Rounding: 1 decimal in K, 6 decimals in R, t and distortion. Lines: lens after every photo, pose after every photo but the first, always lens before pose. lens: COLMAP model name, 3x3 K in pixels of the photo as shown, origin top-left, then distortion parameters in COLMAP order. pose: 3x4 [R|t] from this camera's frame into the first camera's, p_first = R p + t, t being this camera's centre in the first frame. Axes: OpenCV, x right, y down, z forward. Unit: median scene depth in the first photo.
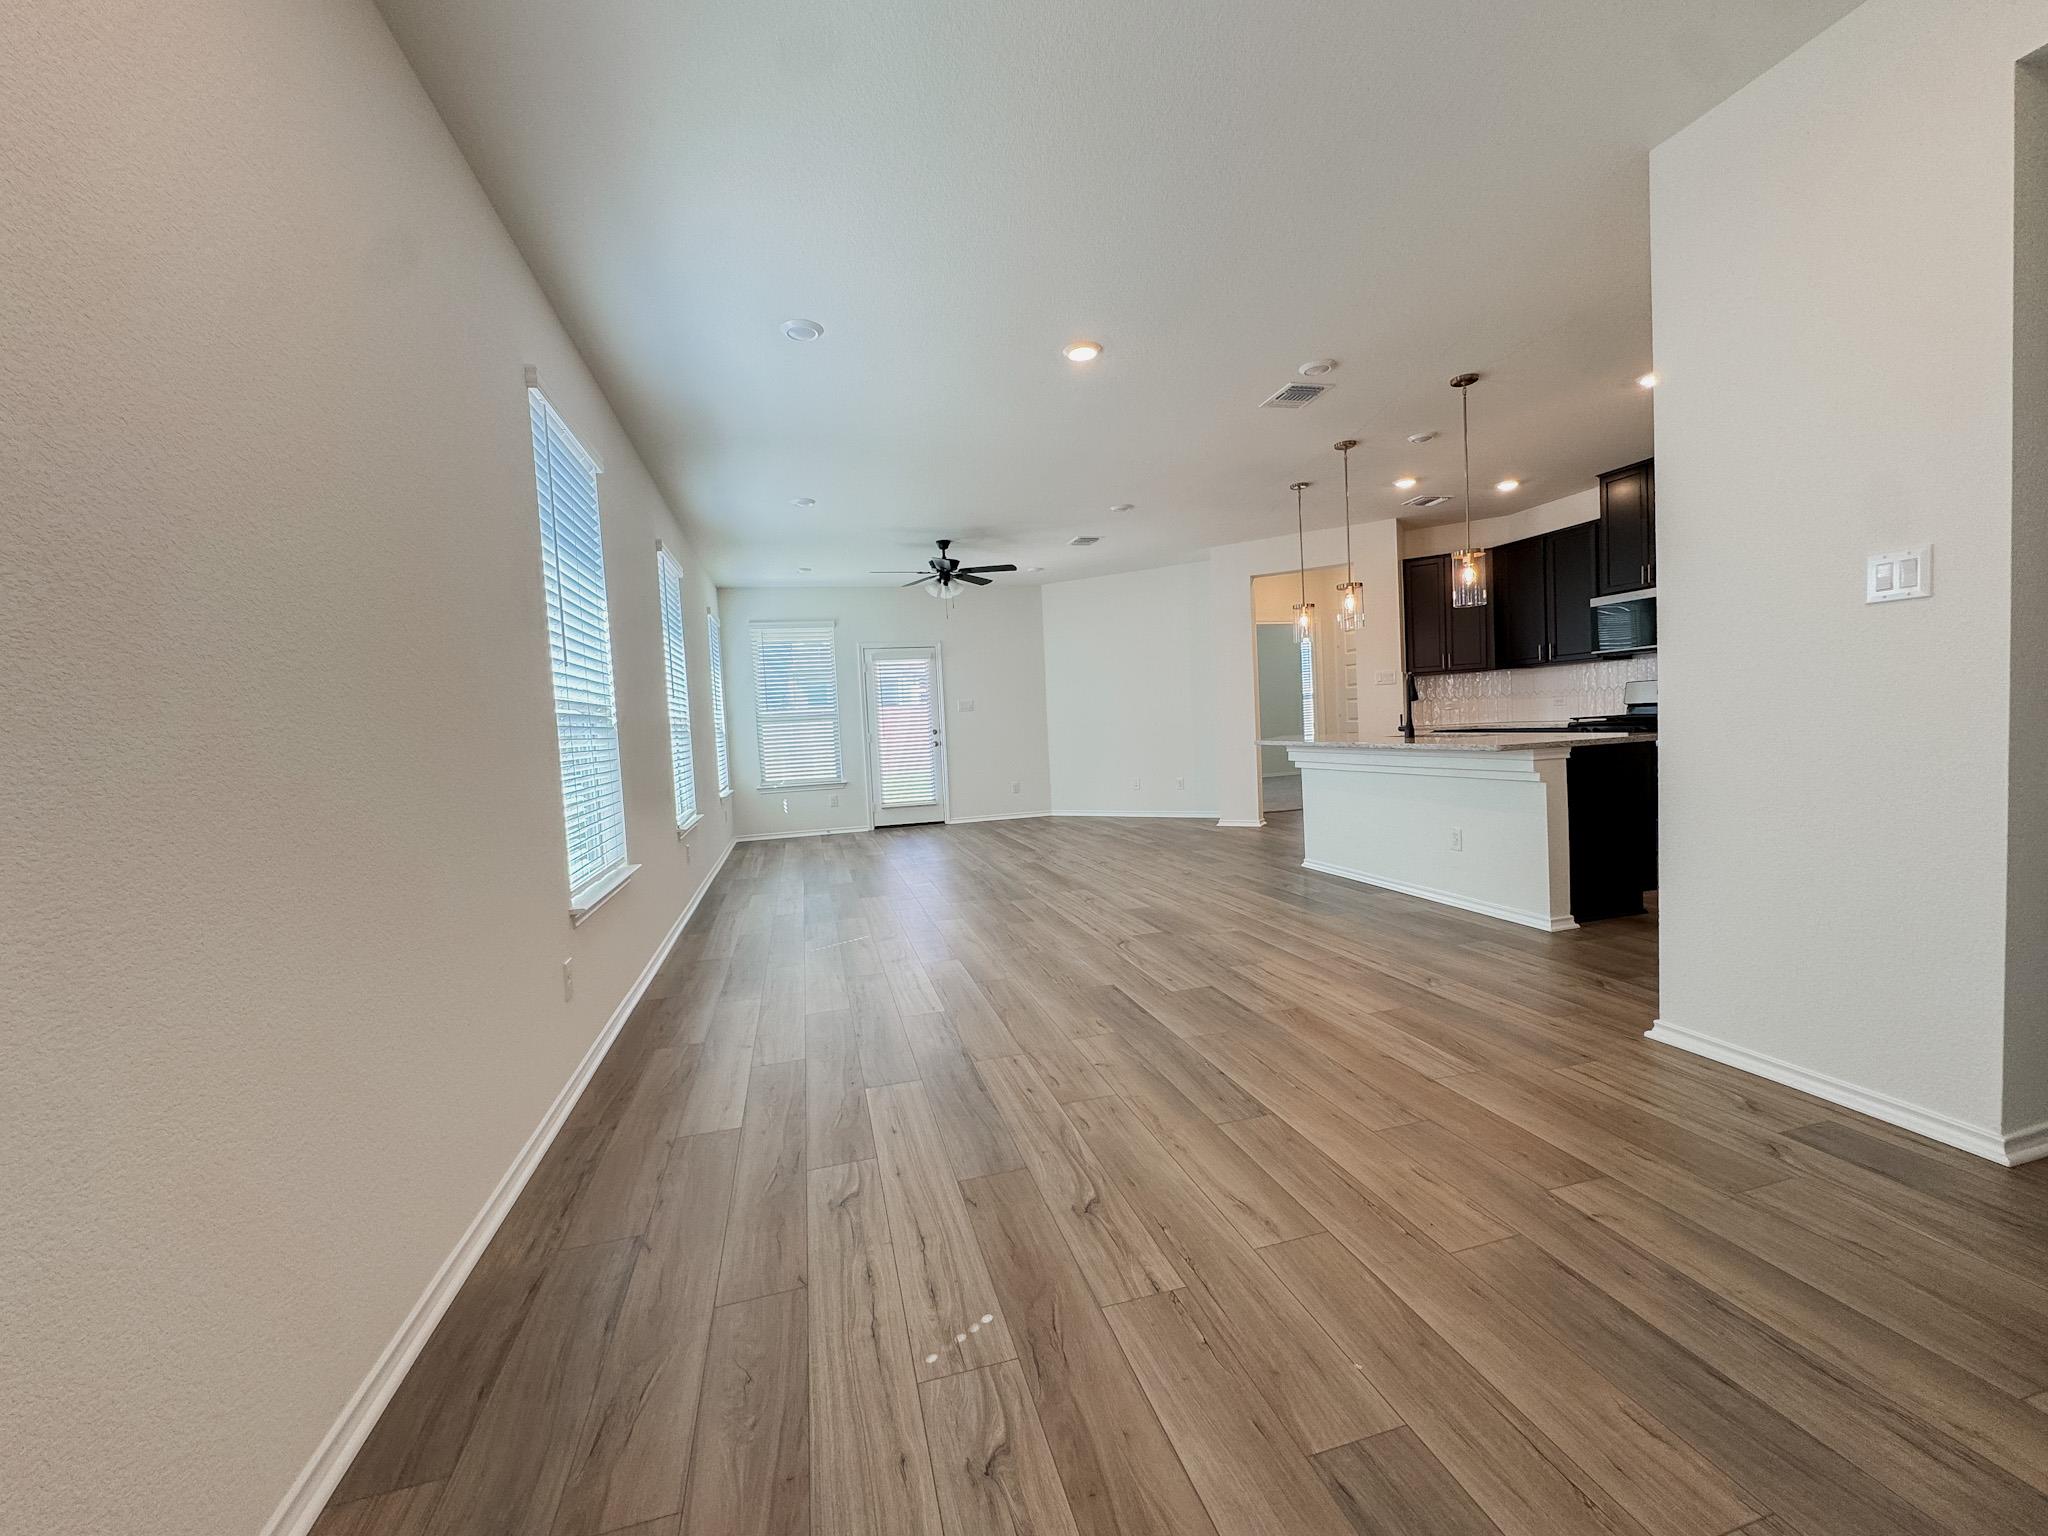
lens RADIAL K [[820.2, 0, 1016.3], [0, 820.2, 767.2], [0, 0, 1]] dist [-0.004313, 0.000640]
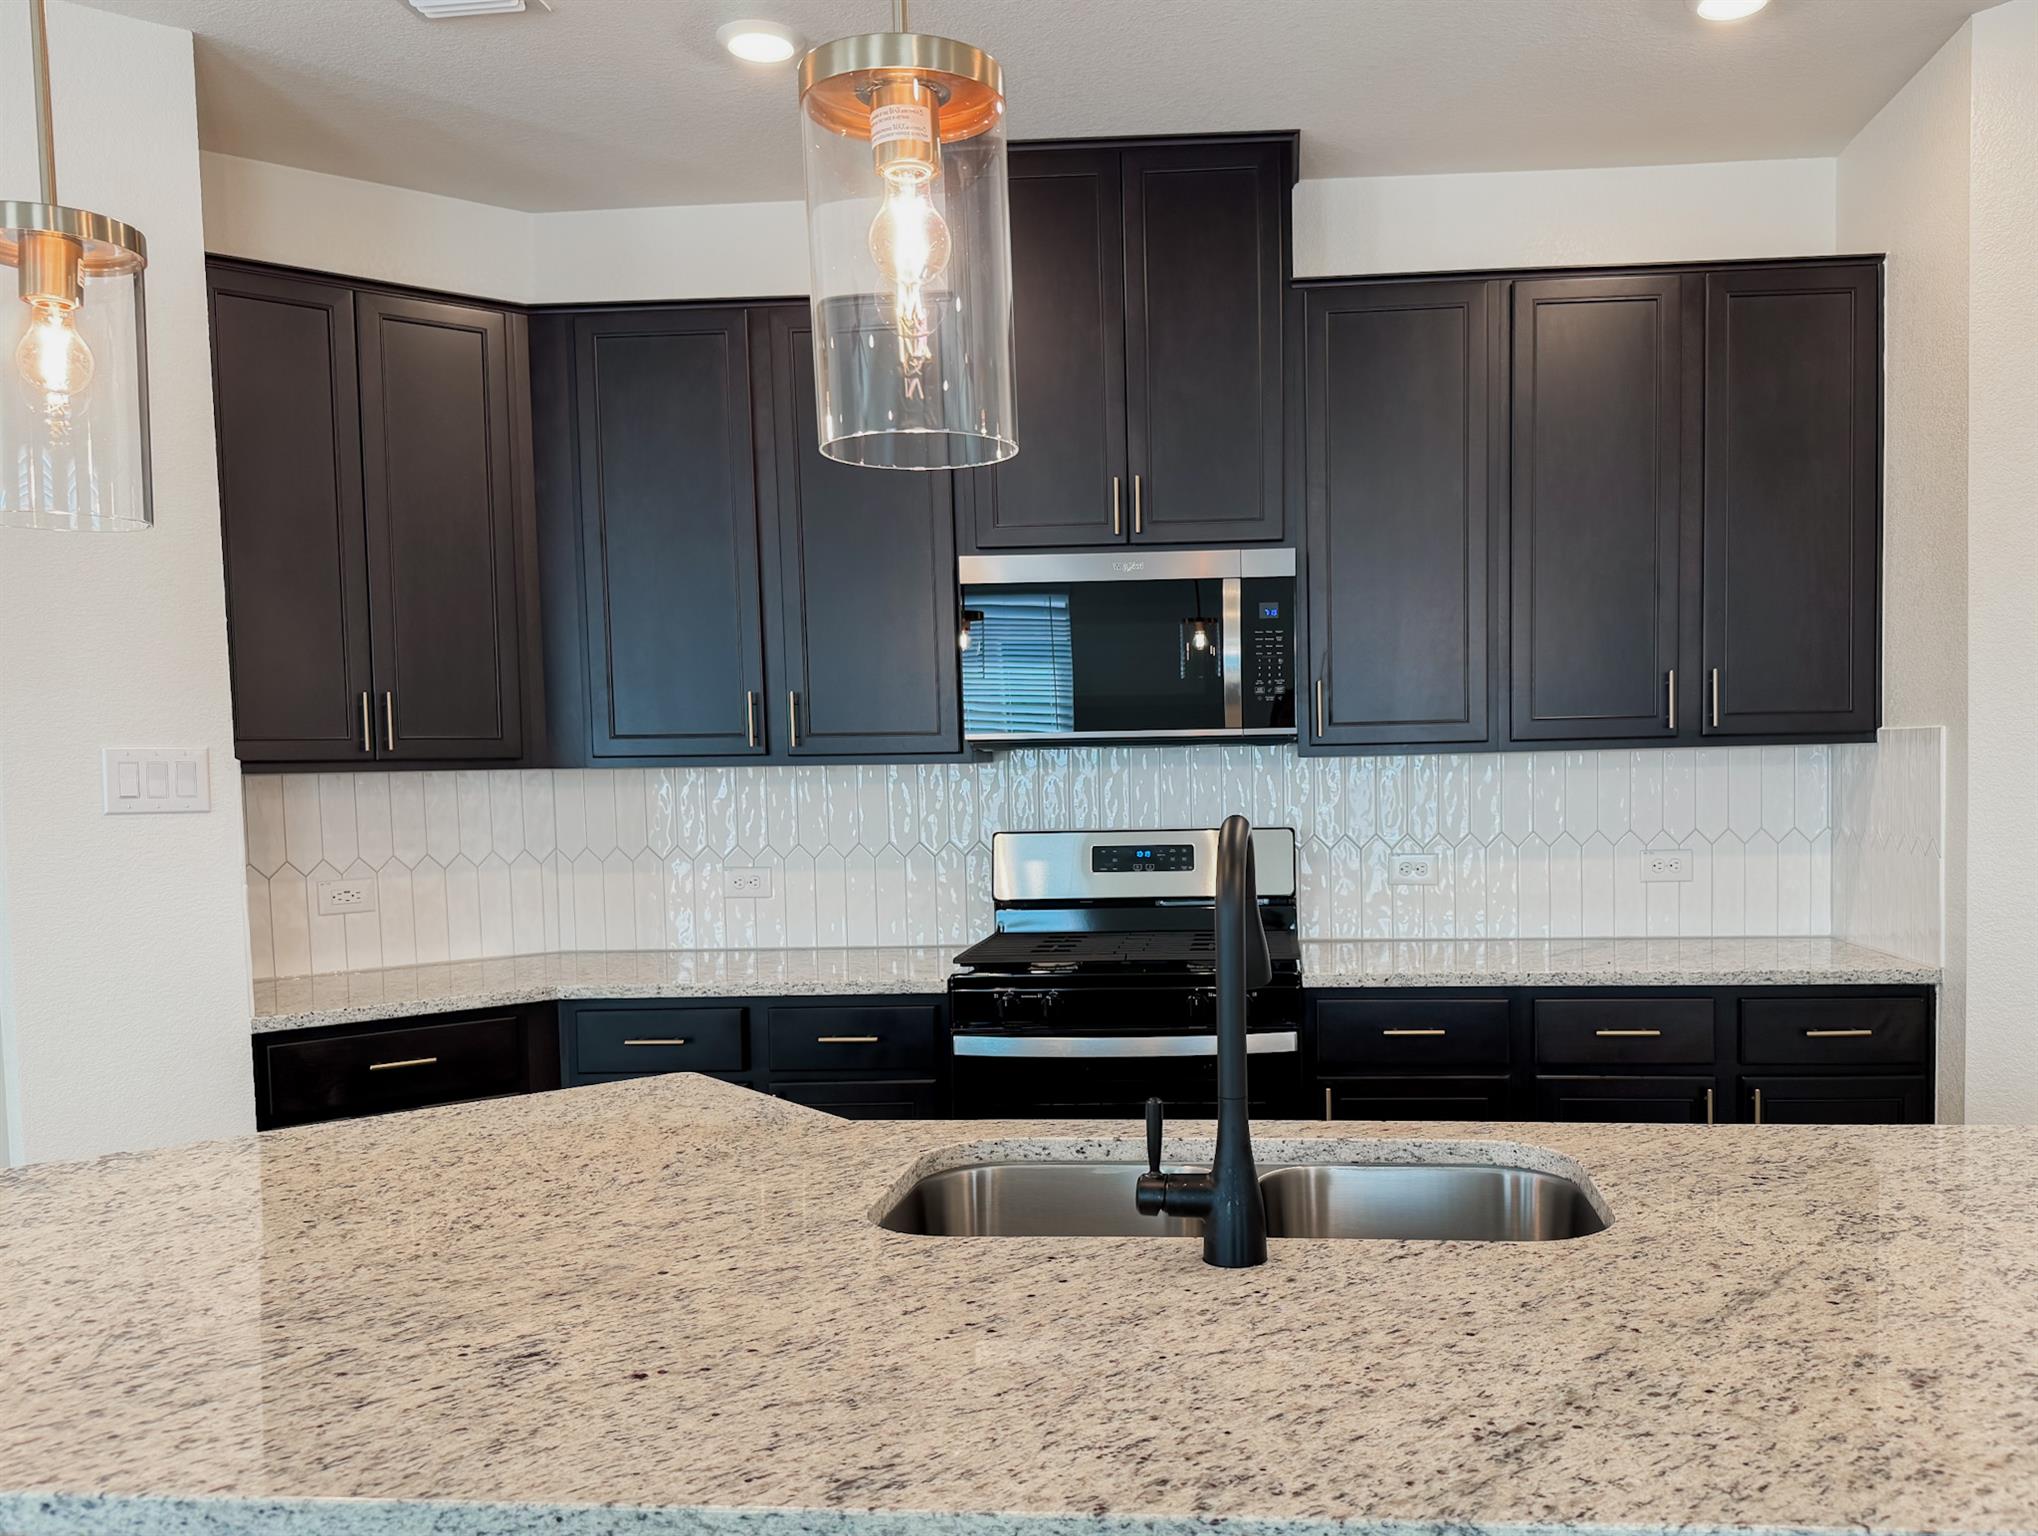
lens RADIAL K [[1644.3, 0, 1212.5], [0, 1644.3, 854.4], [0, 0, 1]] dist [0.027721, -0.044773]
pose [[0.293245, -0.008512, 0.956000, 0.137493], [0.051807, 0.998633, -0.007000, -0.078078], [-0.954633, 0.051580, 0.293285, 0.657222]]
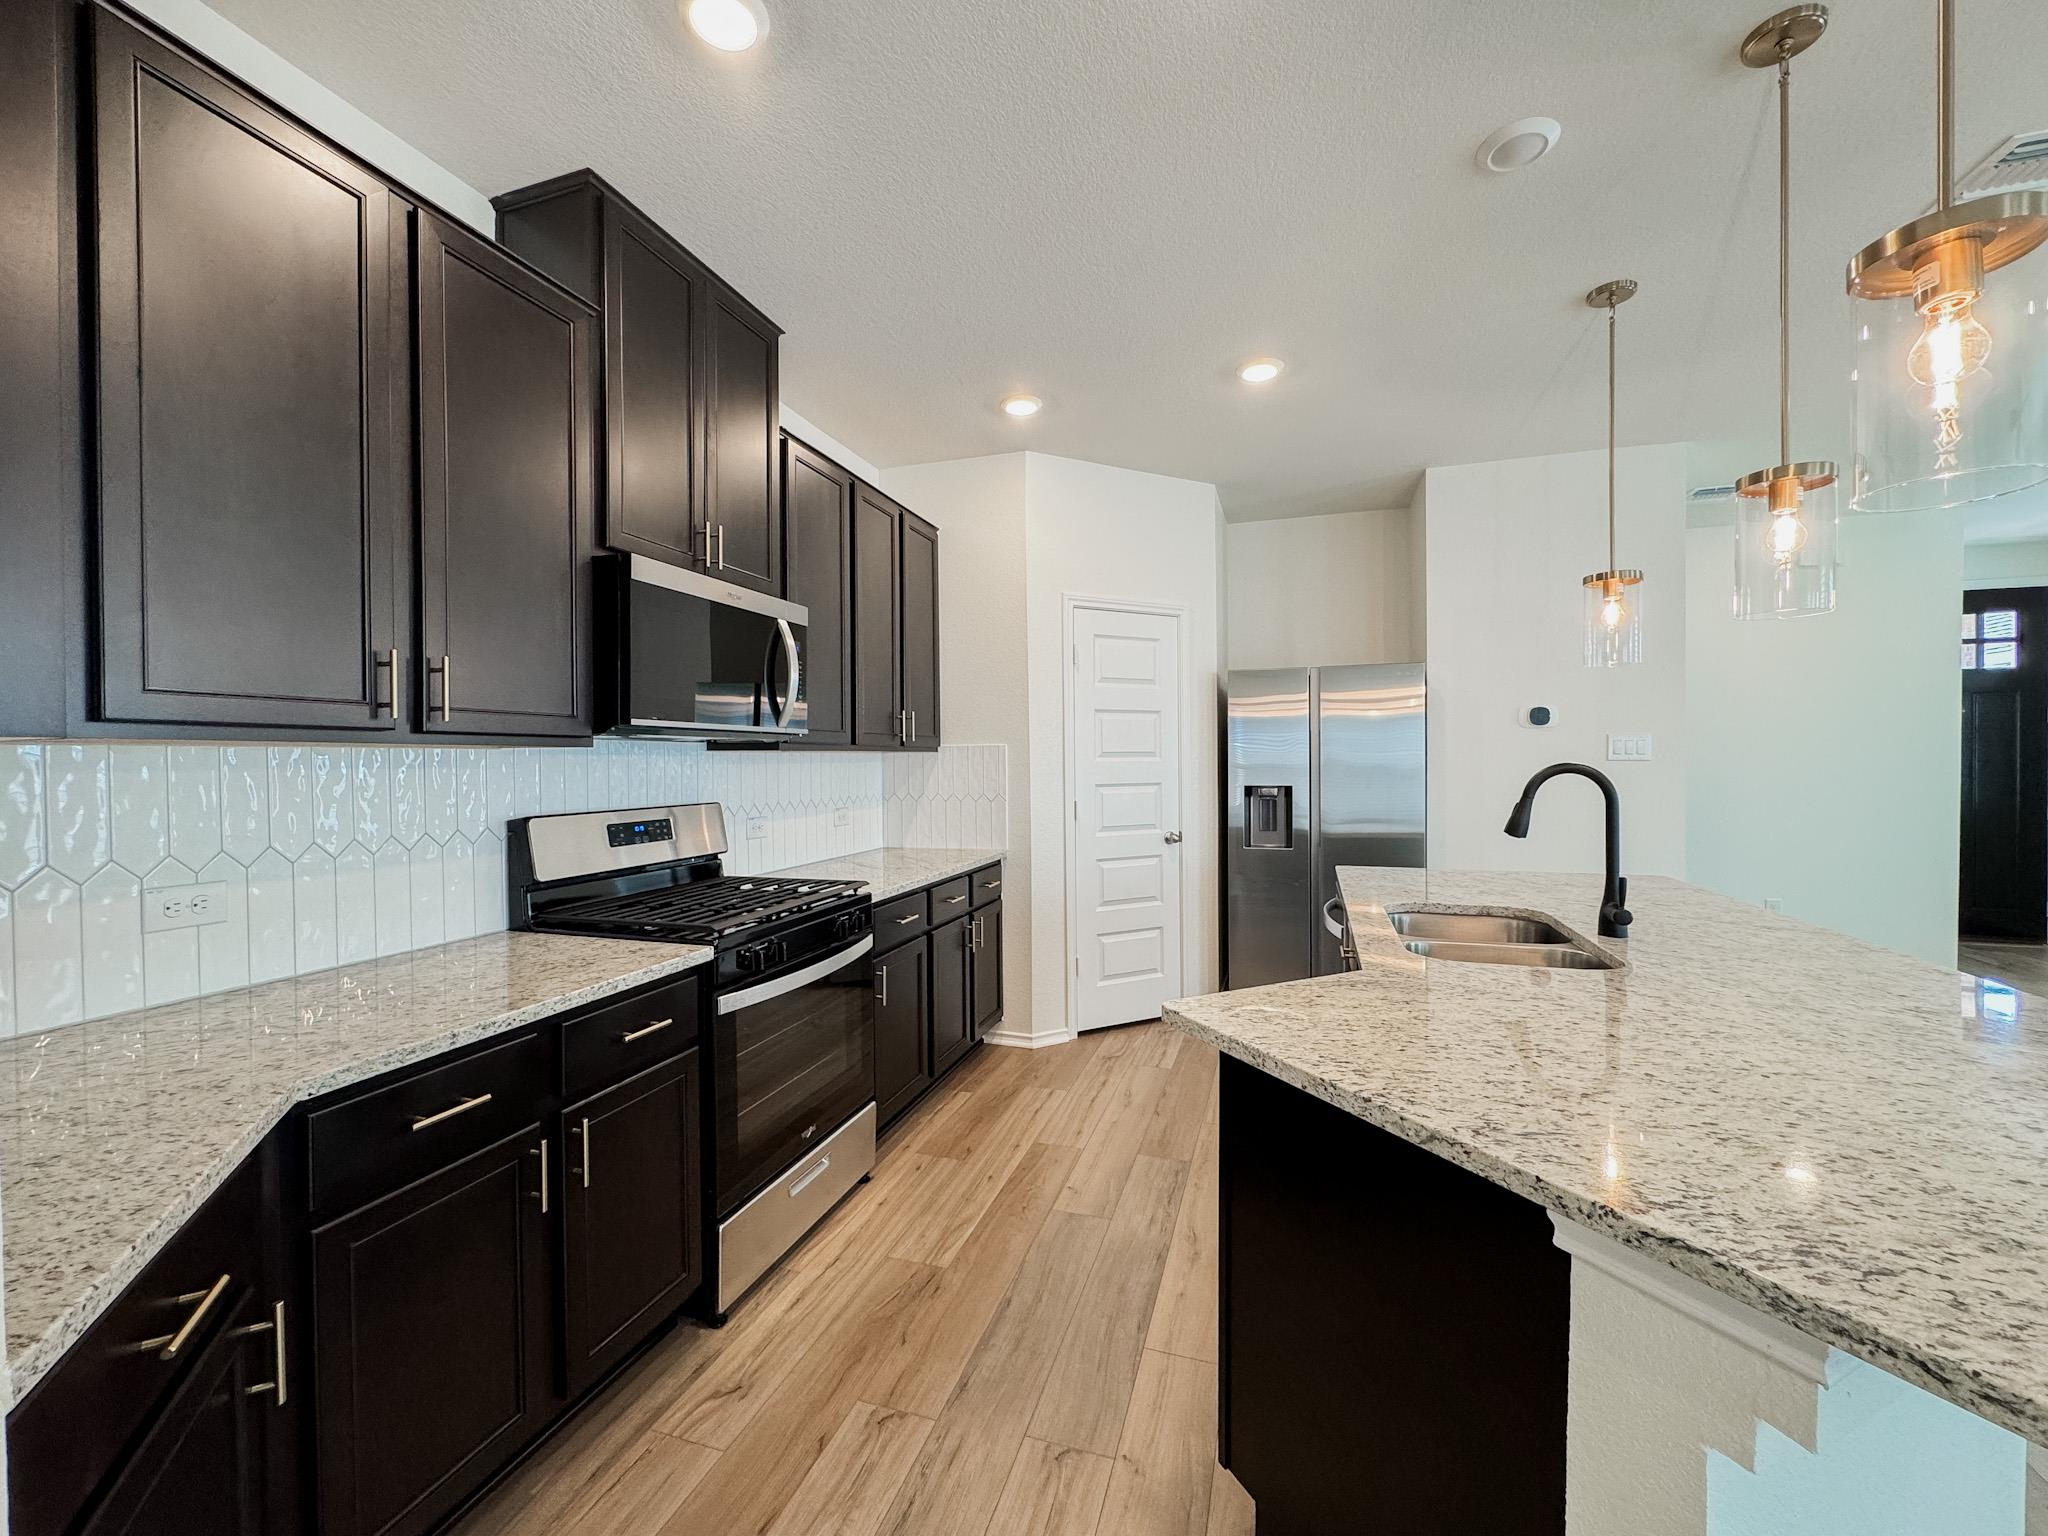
lens RADIAL K [[820.2, 0, 1030.2], [0, 820.2, 768.2], [0, 0, 1]] dist [-0.004313, 0.000640]
pose [[-0.838151, 0.054536, 0.542705, 0.357905], [0.080996, 0.996402, 0.024962, -0.104387], [-0.539391, 0.064879, -0.839552, 1.053264]]
